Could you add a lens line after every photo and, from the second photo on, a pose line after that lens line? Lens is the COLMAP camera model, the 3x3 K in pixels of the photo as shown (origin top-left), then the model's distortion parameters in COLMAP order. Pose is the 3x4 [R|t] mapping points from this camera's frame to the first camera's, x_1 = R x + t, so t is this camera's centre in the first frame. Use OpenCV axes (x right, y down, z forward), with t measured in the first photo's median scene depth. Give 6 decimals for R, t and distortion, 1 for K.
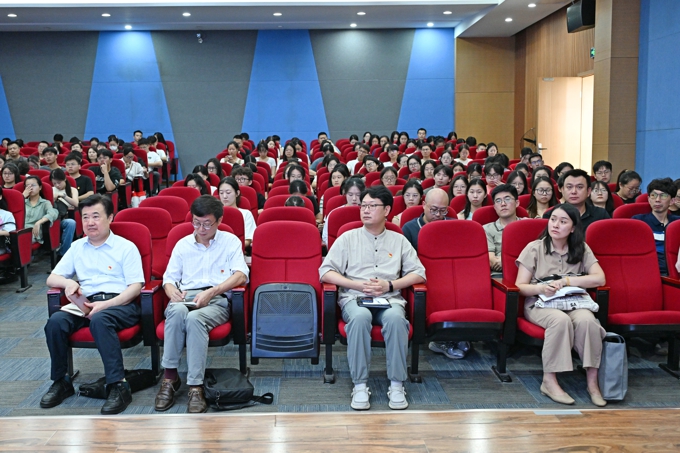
lens RADIAL K [[742.9, 0, 339.3], [0, 742.9, 228.6], [0, 0, 1]] dist [-0.078379, 0.000000]
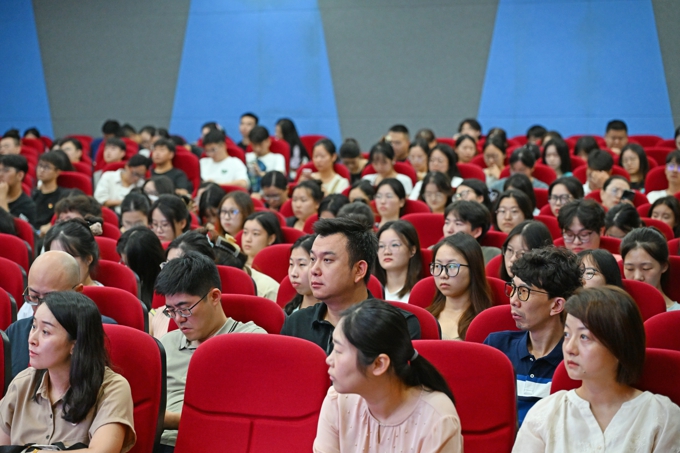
lens RADIAL K [[1682.1, 0, 339.1], [0, 1682.1, 224.9], [0, 0, 1]] dist [-0.034567, 0.000000]
pose [[0.907845, 0.027662, -0.418393, 0.604667], [-0.052835, 0.997415, -0.048701, -0.022701], [0.415965, 0.066319, 0.906959, 0.075141]]
